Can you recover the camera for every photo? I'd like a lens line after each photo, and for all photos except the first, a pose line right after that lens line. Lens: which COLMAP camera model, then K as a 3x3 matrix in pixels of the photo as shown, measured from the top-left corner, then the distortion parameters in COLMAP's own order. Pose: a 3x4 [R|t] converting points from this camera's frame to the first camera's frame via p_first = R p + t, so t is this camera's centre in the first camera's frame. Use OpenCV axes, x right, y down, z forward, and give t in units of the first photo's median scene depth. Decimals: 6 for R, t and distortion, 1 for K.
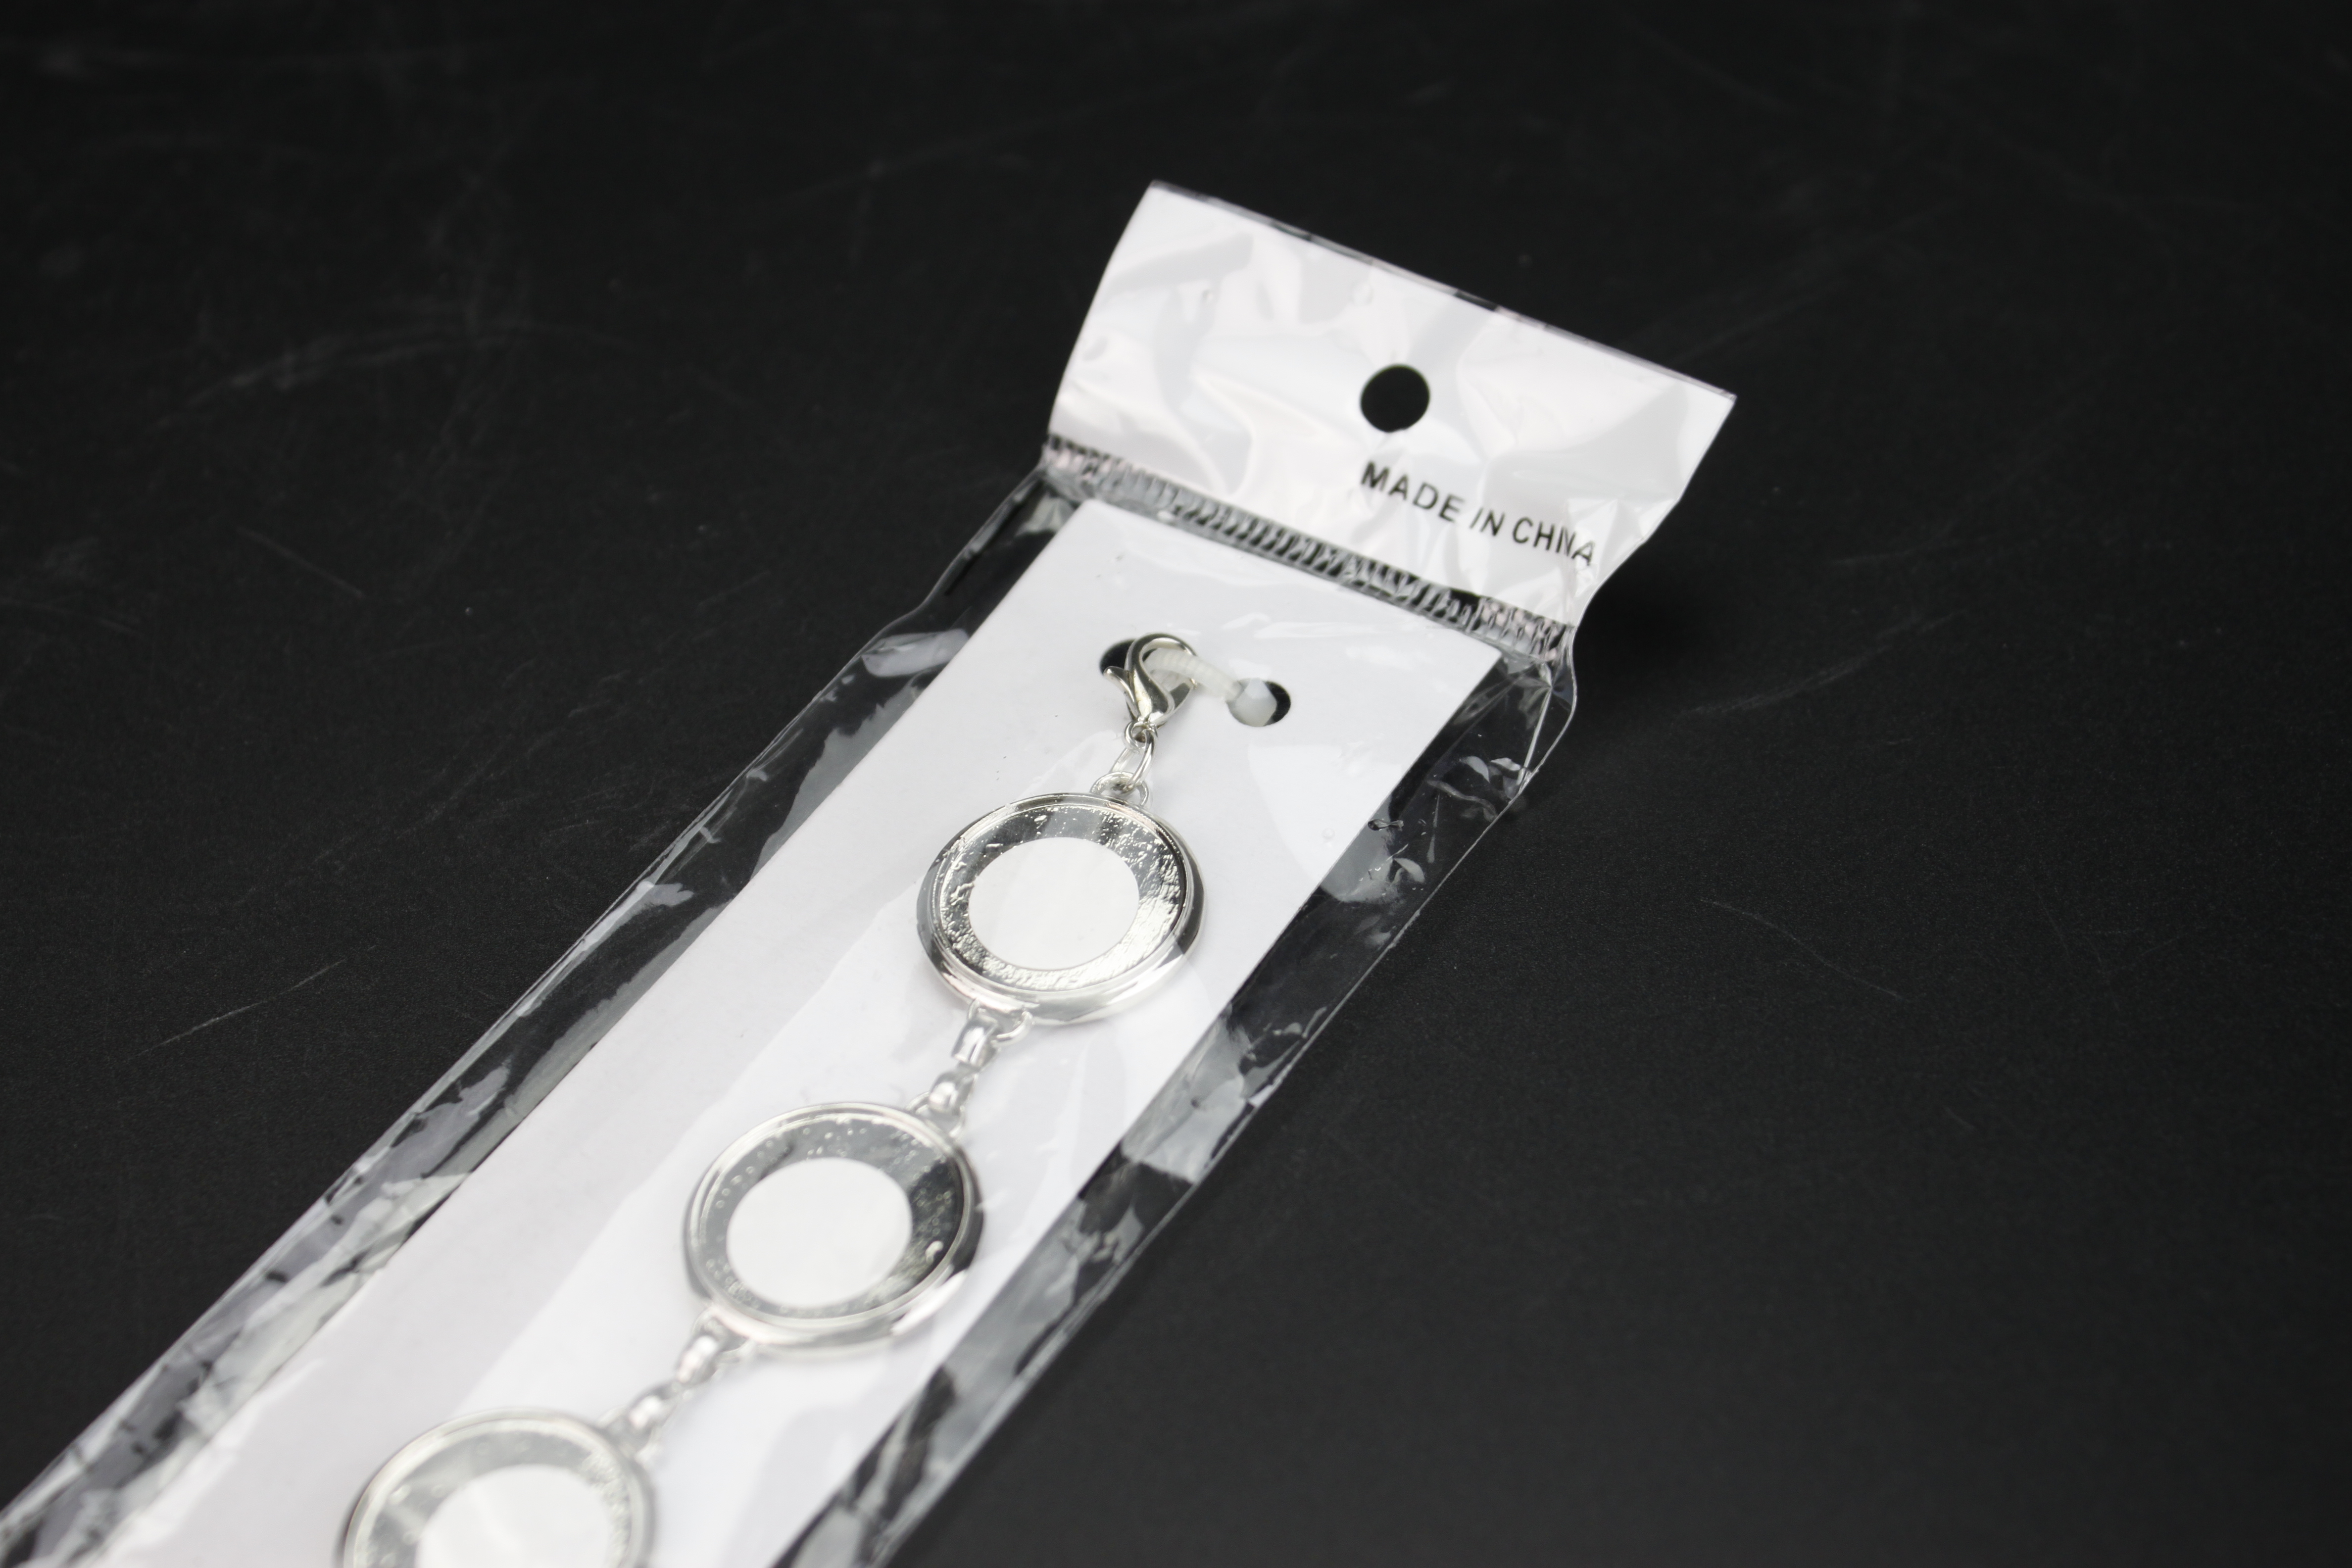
lens RADIAL K [[3903.4, 0, 1181.2], [0, 3903.4, 786.9], [0, 0, 1]] dist [0.006957, 0.000000]
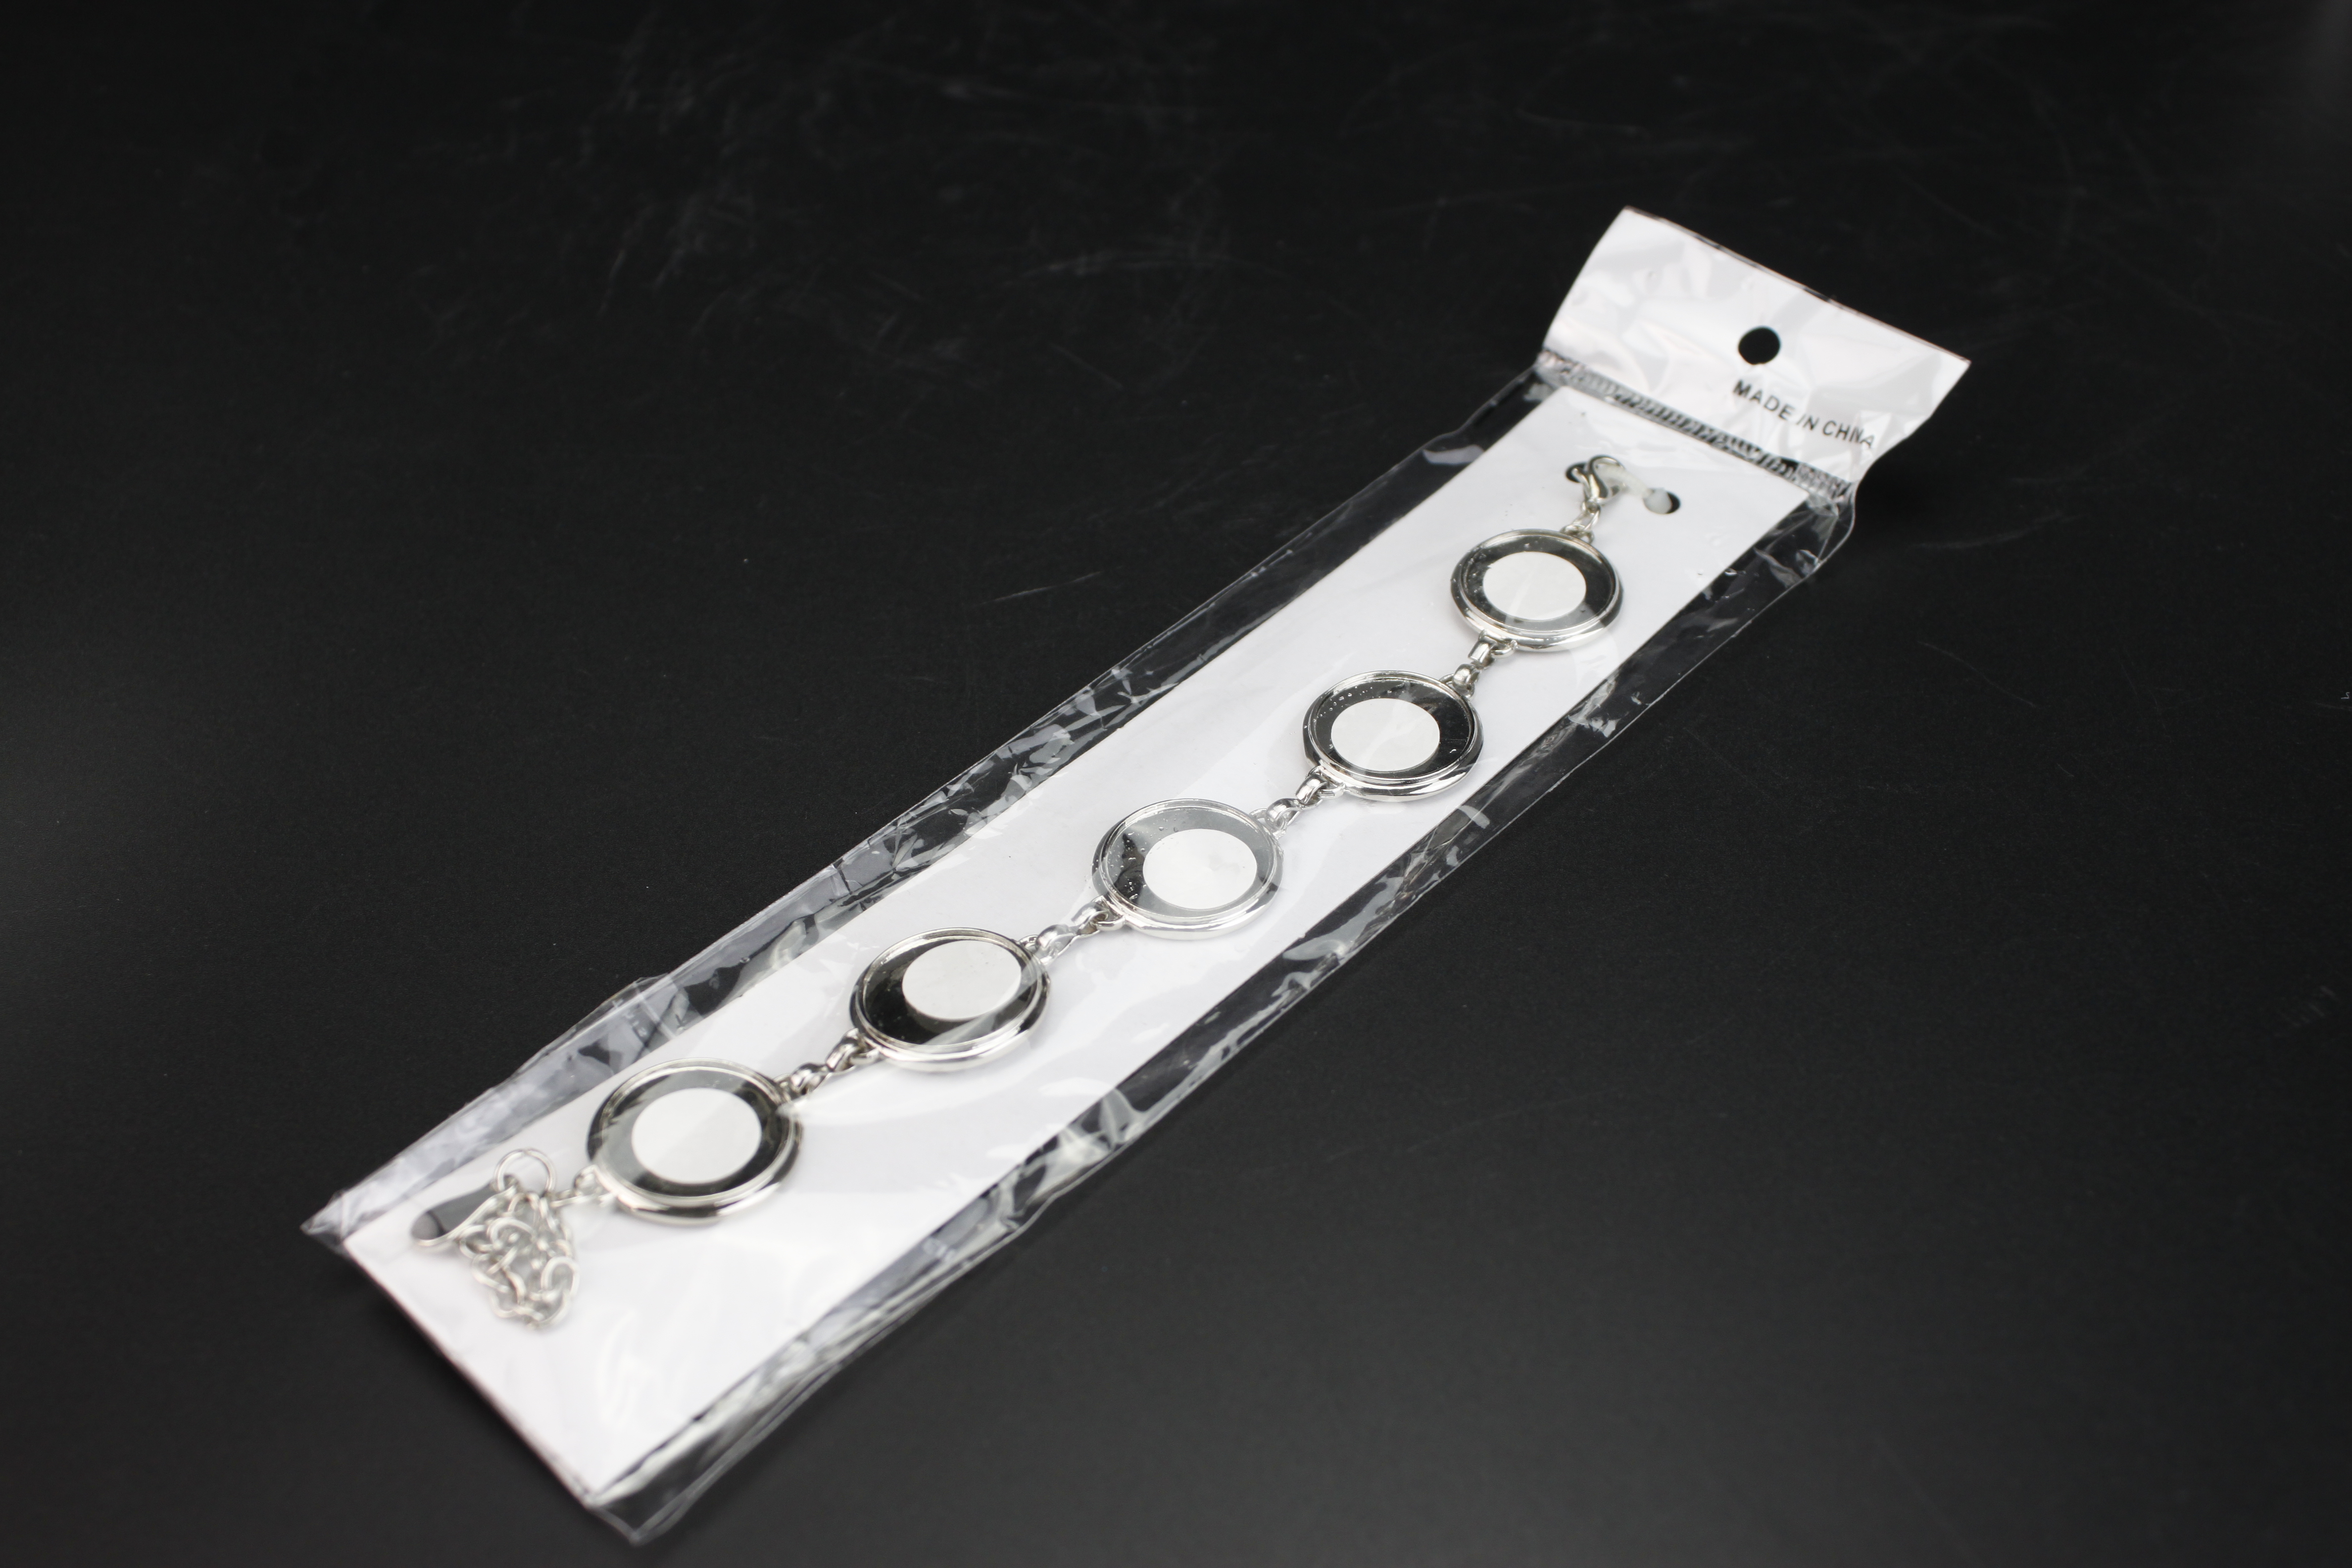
lens RADIAL K [[2692.9, 0, 1168.9], [0, 2692.9, 778.9], [0, 0, 1]] dist [-0.061089, 0.000000]
pose [[0.986492, 0.144935, -0.076343, -0.081630], [-0.148034, 0.988305, -0.036605, 0.166037], [0.070145, 0.047412, 0.996409, -0.150590]]
